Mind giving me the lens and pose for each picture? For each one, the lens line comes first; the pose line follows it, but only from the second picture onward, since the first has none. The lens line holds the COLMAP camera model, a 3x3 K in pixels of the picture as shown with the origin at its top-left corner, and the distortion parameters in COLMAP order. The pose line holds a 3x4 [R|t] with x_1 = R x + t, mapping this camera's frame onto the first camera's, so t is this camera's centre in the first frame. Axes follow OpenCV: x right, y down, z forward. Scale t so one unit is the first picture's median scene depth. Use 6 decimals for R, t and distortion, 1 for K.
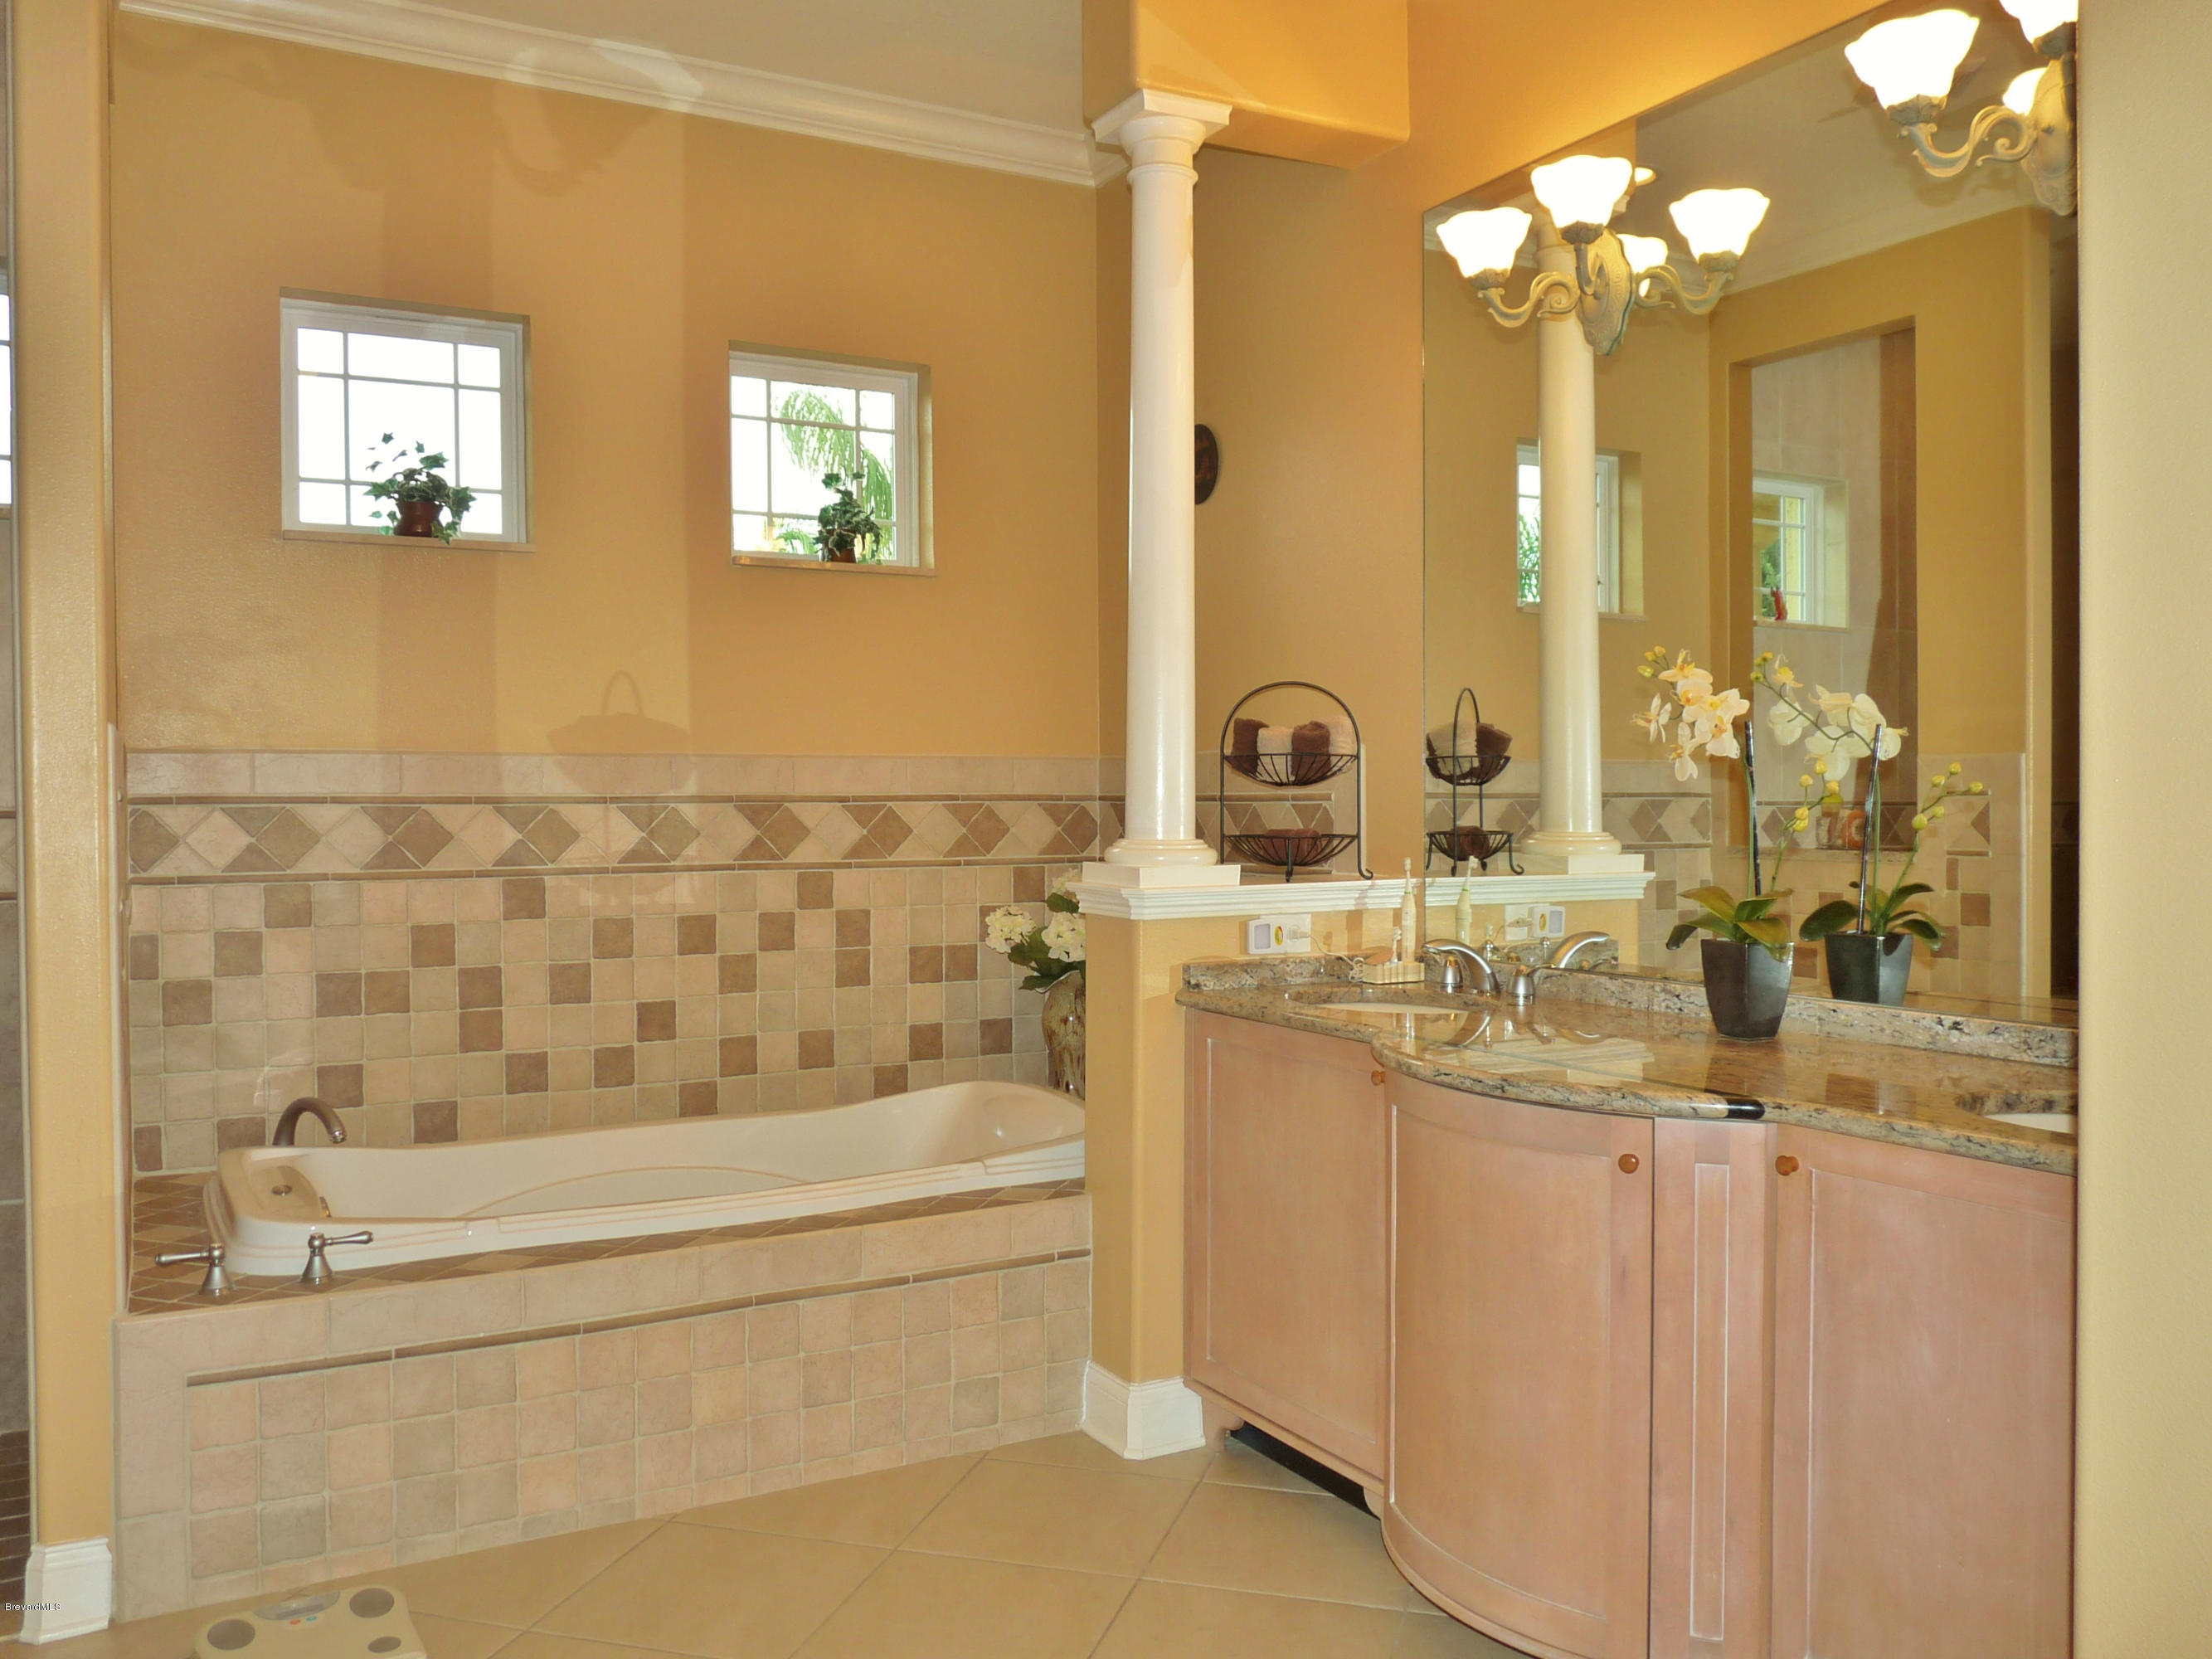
lens RADIAL K [[1774.8, 0, 1074.8], [0, 1774.8, 860.3], [0, 0, 1]] dist [-0.007085, -0.032566]
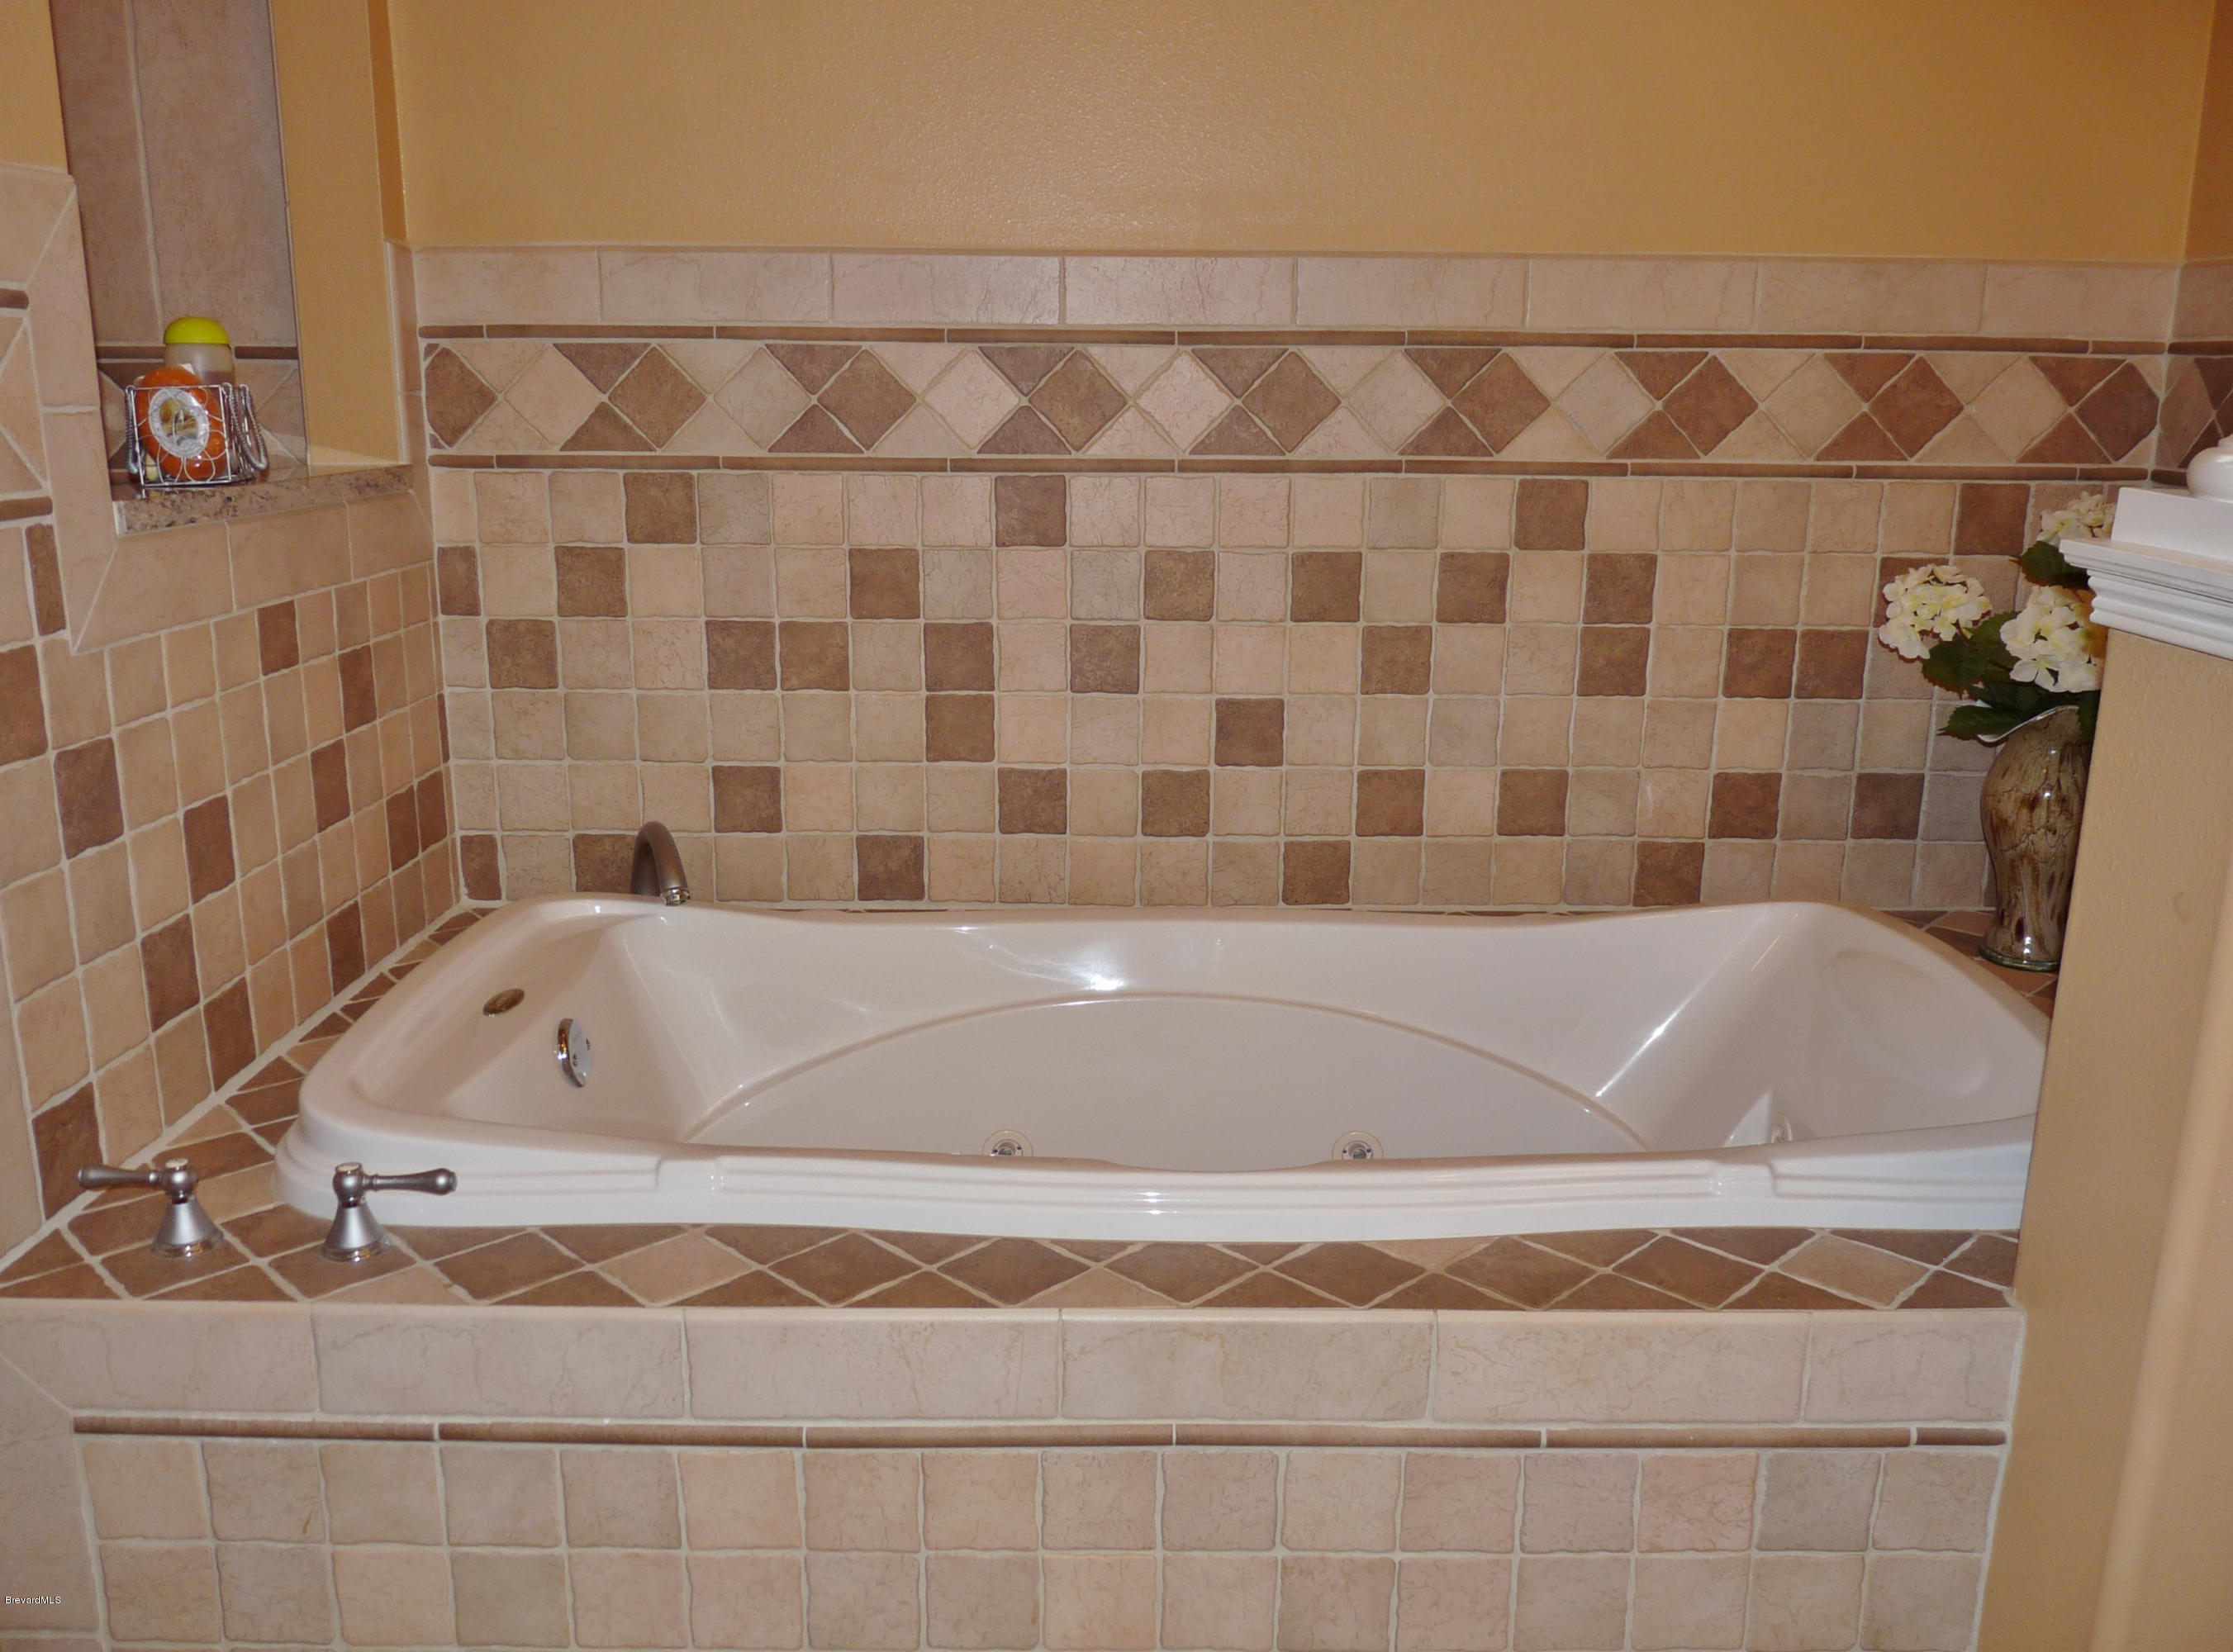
lens RADIAL K [[1791.4, 0, 1127.7], [0, 1791.4, 830.0], [0, 0, 1]] dist [-0.007085, -0.032566]
pose [[0.881728, 0.124472, -0.455042, -0.000414], [-0.027509, 0.976489, 0.213804, -0.002782], [0.470956, -0.175999, 0.864421, 0.533136]]
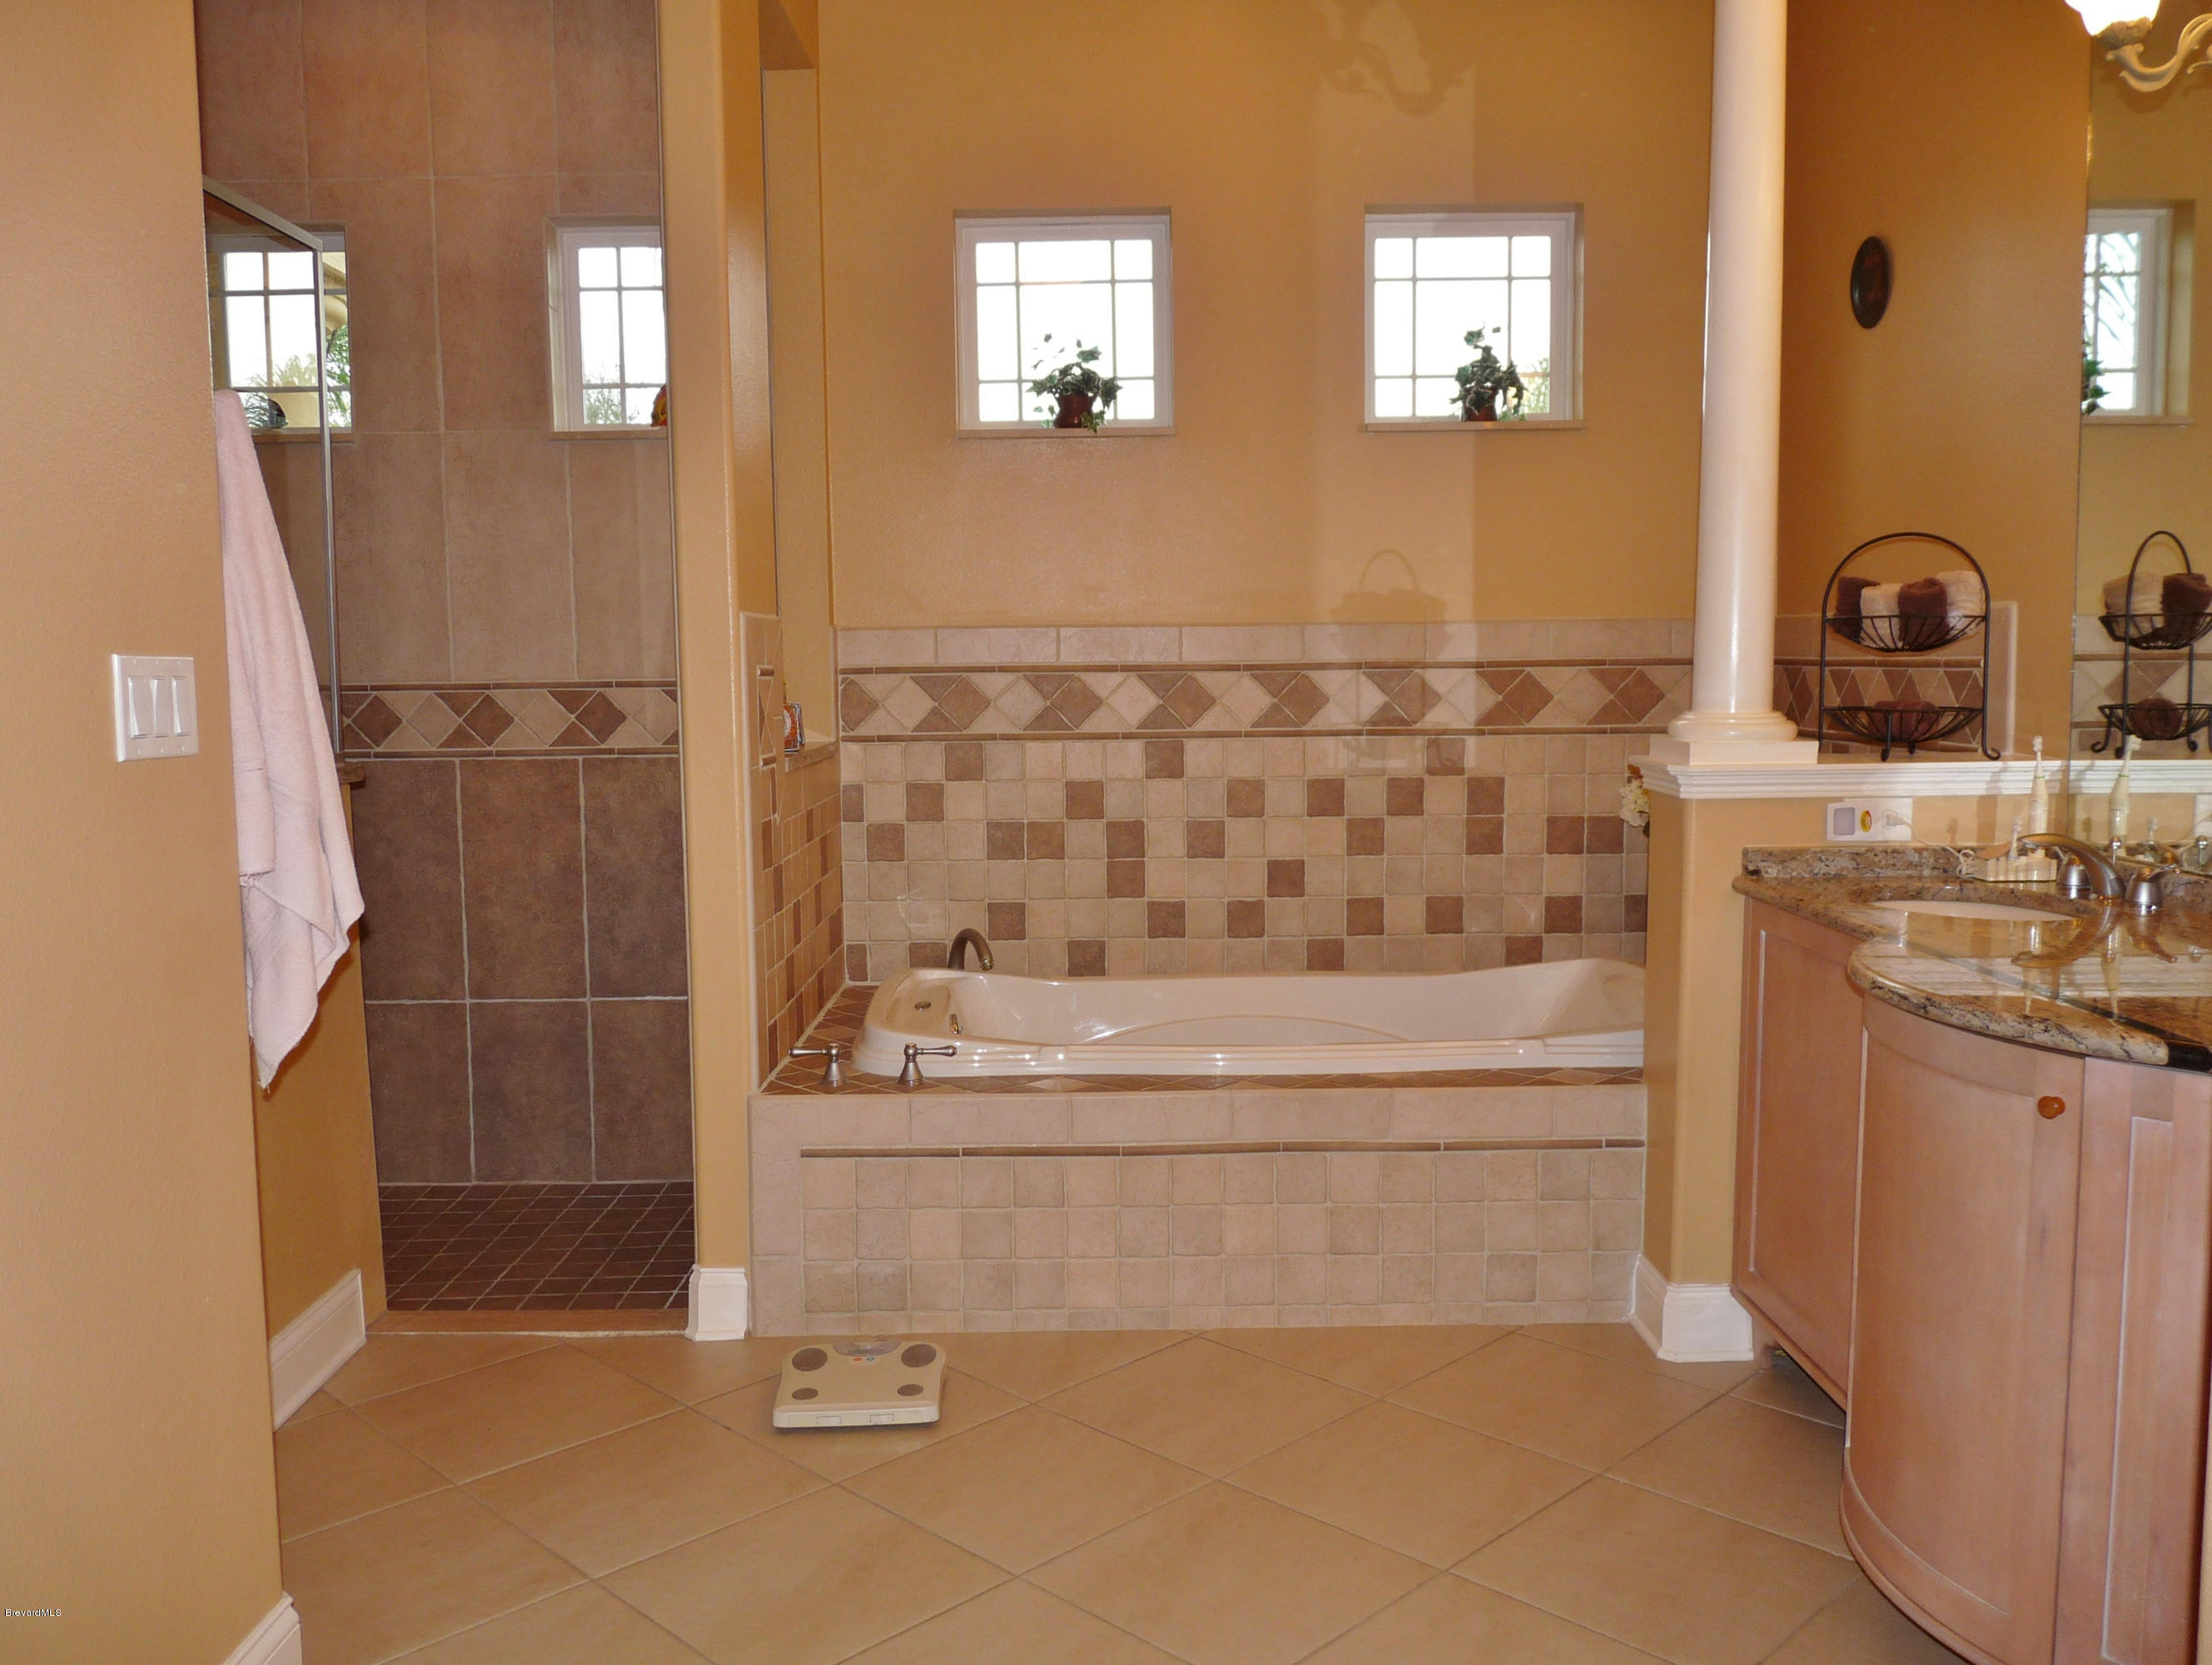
lens RADIAL K [[1774.7, 0, 1072.3], [0, 1774.7, 865.0], [0, 0, 1]] dist [-0.007085, -0.032566]
pose [[0.875723, 0.049894, -0.480230, 0.179629], [-0.009000, 0.996160, 0.087086, -0.008876], [0.482731, -0.071941, 0.872809, 0.024217]]
